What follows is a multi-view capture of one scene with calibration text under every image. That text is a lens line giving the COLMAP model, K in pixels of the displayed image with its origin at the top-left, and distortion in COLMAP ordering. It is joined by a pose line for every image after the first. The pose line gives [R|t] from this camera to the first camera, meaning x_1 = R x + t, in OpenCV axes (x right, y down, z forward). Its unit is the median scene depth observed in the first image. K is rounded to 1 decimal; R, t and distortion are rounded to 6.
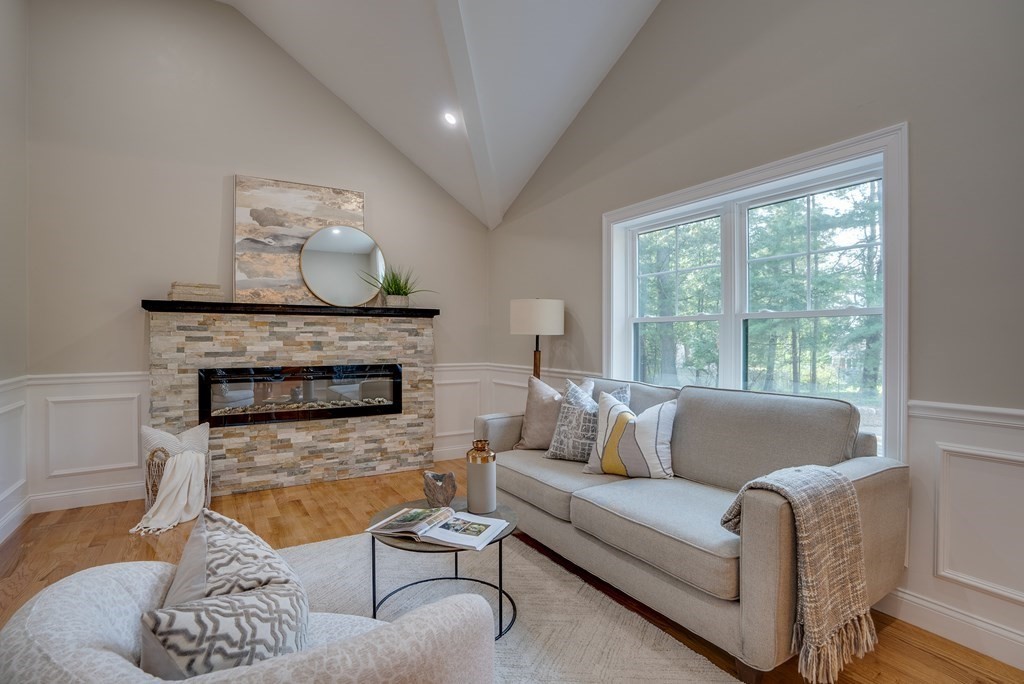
lens RADIAL K [[513.0, 0, 512.9], [0, 513.0, 343.7], [0, 0, 1]] dist [-0.024487, 0.001102]
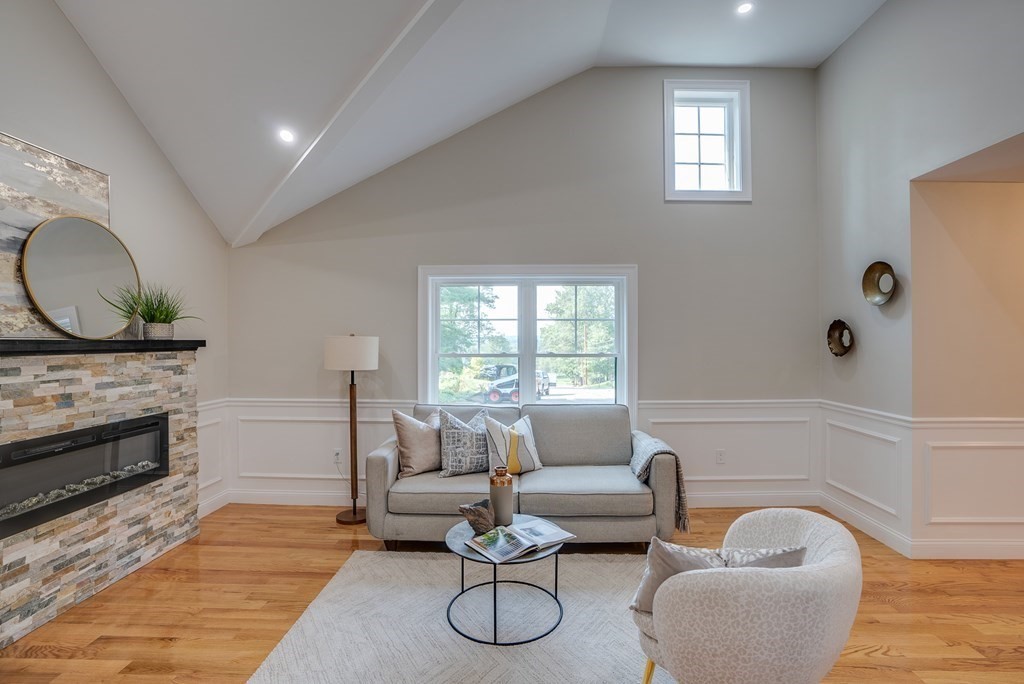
lens RADIAL K [[467.6, 0, 519.7], [0, 467.6, 342.2], [0, 0, 1]] dist [-0.005090, 0.002931]
pose [[0.526685, 0.005643, 0.850042, -0.563617], [-0.001795, 0.999983, -0.005526, -0.065971], [-0.850059, 0.001385, 0.526686, 0.184647]]
